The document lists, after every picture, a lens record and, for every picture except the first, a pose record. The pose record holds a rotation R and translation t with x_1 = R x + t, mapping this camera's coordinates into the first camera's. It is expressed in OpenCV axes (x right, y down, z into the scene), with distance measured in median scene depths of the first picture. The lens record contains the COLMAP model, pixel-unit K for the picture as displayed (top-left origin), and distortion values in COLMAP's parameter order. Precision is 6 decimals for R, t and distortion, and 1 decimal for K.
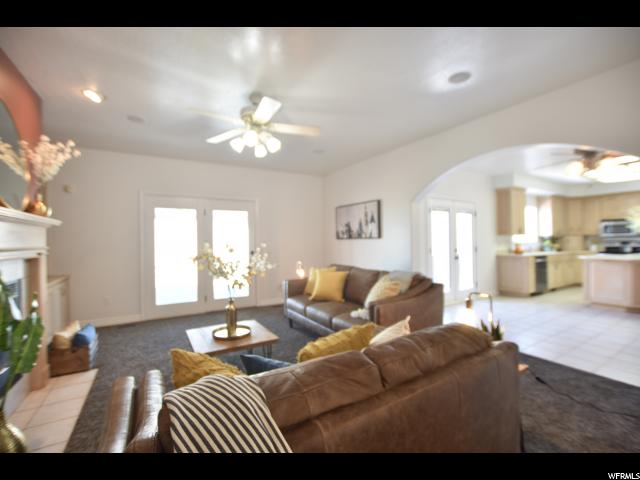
lens RADIAL K [[285.5, 0, 319.4], [0, 285.5, 240.5], [0, 0, 1]] dist [-0.029348, 0.003400]
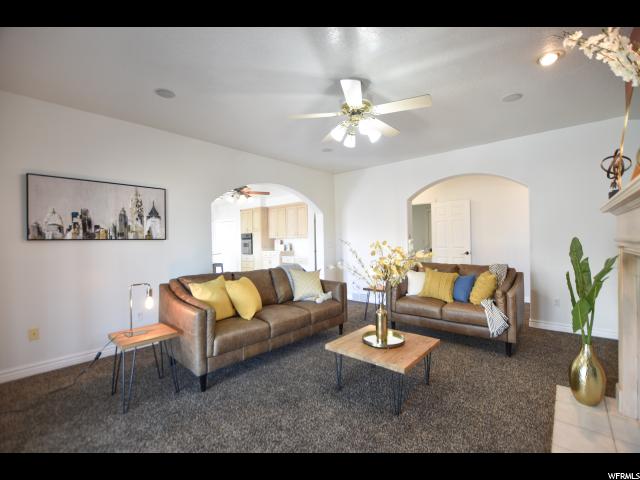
lens RADIAL K [[285.5, 0, 318.8], [0, 285.5, 241.6], [0, 0, 1]] dist [-0.029348, 0.003400]
pose [[-0.293209, 0.011365, 0.955981, -0.576232], [0.019166, 0.999798, -0.006007, 0.009539], [-0.955856, 0.016561, -0.293367, 0.749997]]
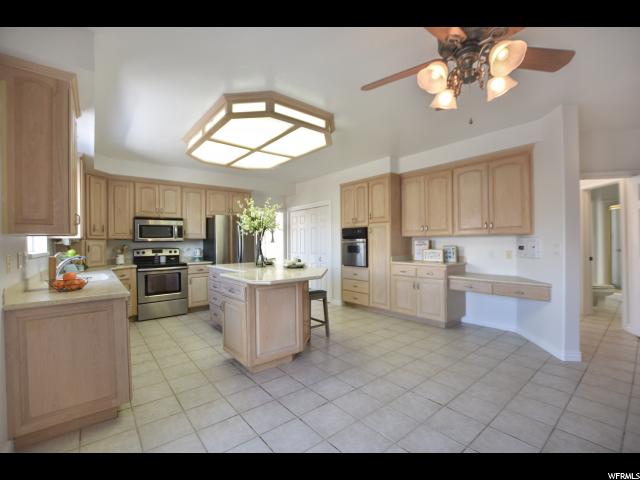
lens RADIAL K [[285.5, 0, 321.5], [0, 285.5, 240.3], [0, 0, 1]] dist [-0.029348, 0.003400]
pose [[-0.144522, 0.015990, 0.989372, 0.408683], [0.010140, 0.999841, -0.014677, -0.004803], [-0.989450, 0.007911, -0.144661, 0.917791]]
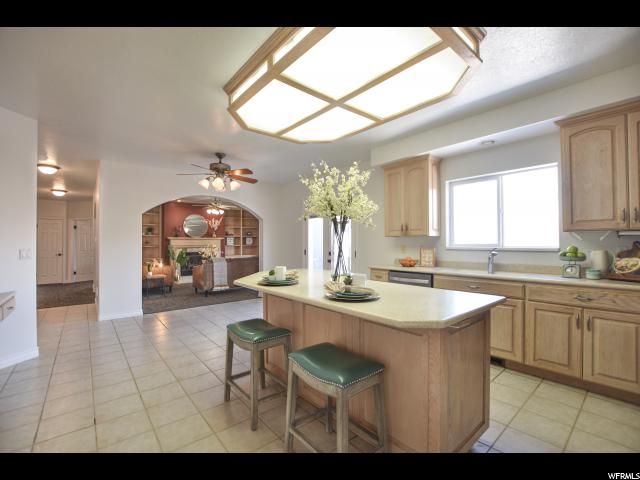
lens RADIAL K [[285.5, 0, 323.5], [0, 285.5, 239.0], [0, 0, 1]] dist [-0.029348, 0.003400]
pose [[0.163506, -0.005984, -0.986524, 1.597060], [0.006982, 0.999964, -0.004908, -0.013321], [0.986518, -0.006086, 0.163542, 0.884325]]
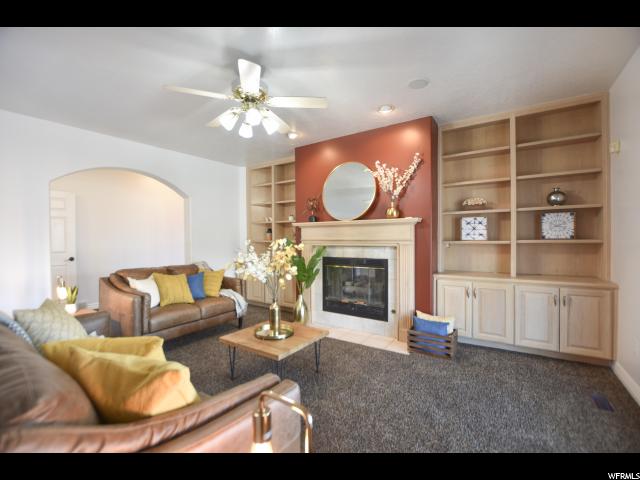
lens RADIAL K [[285.5, 0, 322.0], [0, 285.5, 241.6], [0, 0, 1]] dist [-0.029348, 0.003400]
pose [[-0.909349, 0.020136, -0.415547, -0.031976], [0.015741, 0.999778, 0.014000, 0.004462], [0.415737, 0.006190, -0.909464, 1.003090]]
